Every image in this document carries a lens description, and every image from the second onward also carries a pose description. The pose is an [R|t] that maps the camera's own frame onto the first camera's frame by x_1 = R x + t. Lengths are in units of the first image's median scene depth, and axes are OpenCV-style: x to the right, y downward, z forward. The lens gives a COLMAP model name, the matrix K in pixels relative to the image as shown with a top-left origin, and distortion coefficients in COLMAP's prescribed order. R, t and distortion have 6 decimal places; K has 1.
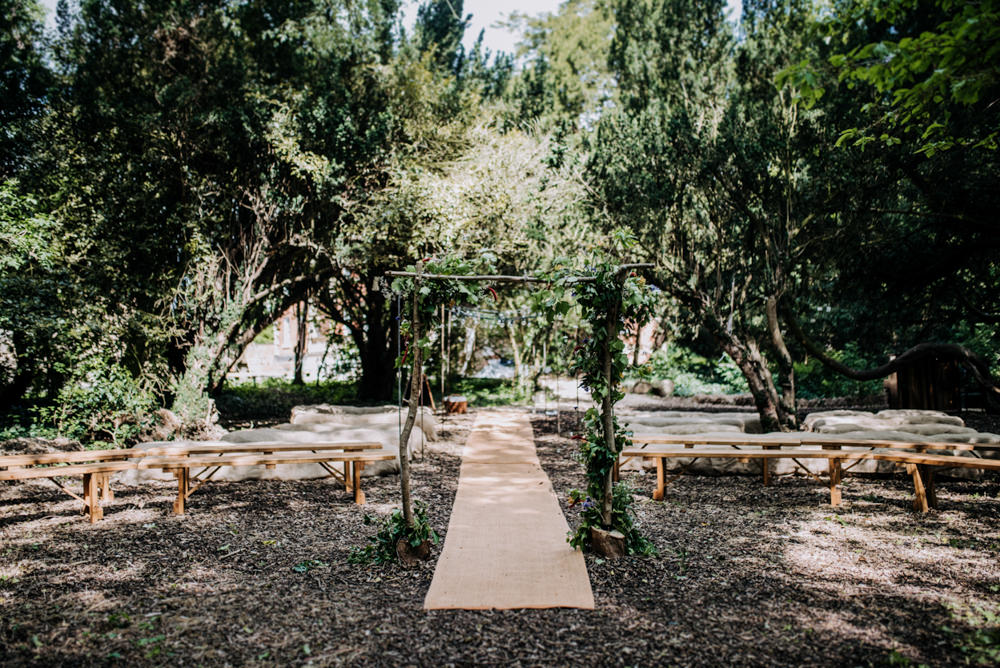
lens RADIAL K [[1025.8, 0, 500.0], [0, 1025.8, 334.0], [0, 0, 1]] dist [-0.010927, 0.054255]
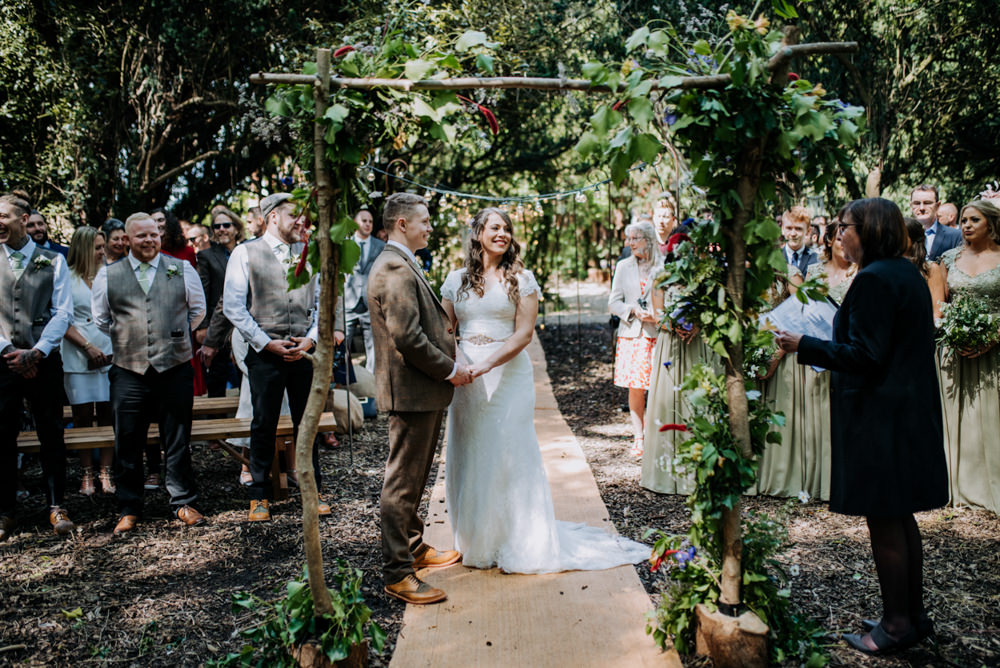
lens RADIAL K [[1025.8, 0, 500.0], [0, 1025.8, 334.0], [0, 0, 1]] dist [-0.010927, 0.054255]
pose [[0.999878, -0.012203, -0.009700, 0.000881], [0.013099, 0.995058, 0.098429, 0.009898], [0.008451, -0.098544, 0.995097, 0.529640]]
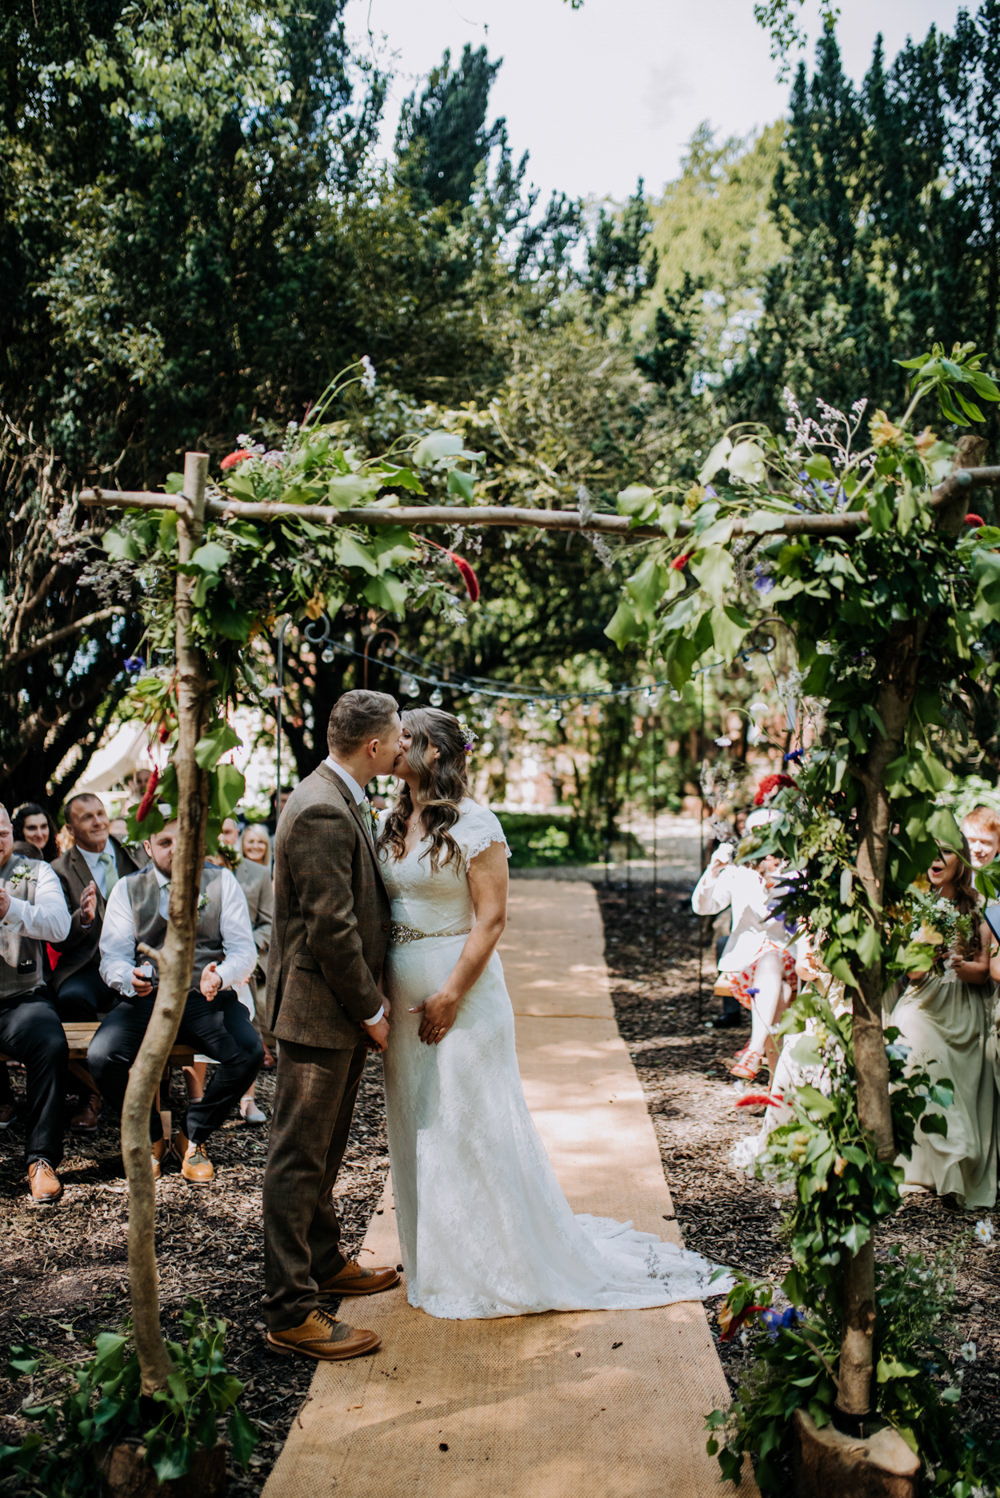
lens RADIAL K [[1536.7, 0, 463.4], [0, 1536.7, 767.6], [0, 0, 1]] dist [-0.010927, 0.054255]
pose [[0.997837, 0.024779, -0.060883, 0.018675], [-0.023699, 0.999550, 0.018404, 0.004055], [0.061311, -0.016921, 0.997975, 0.577922]]
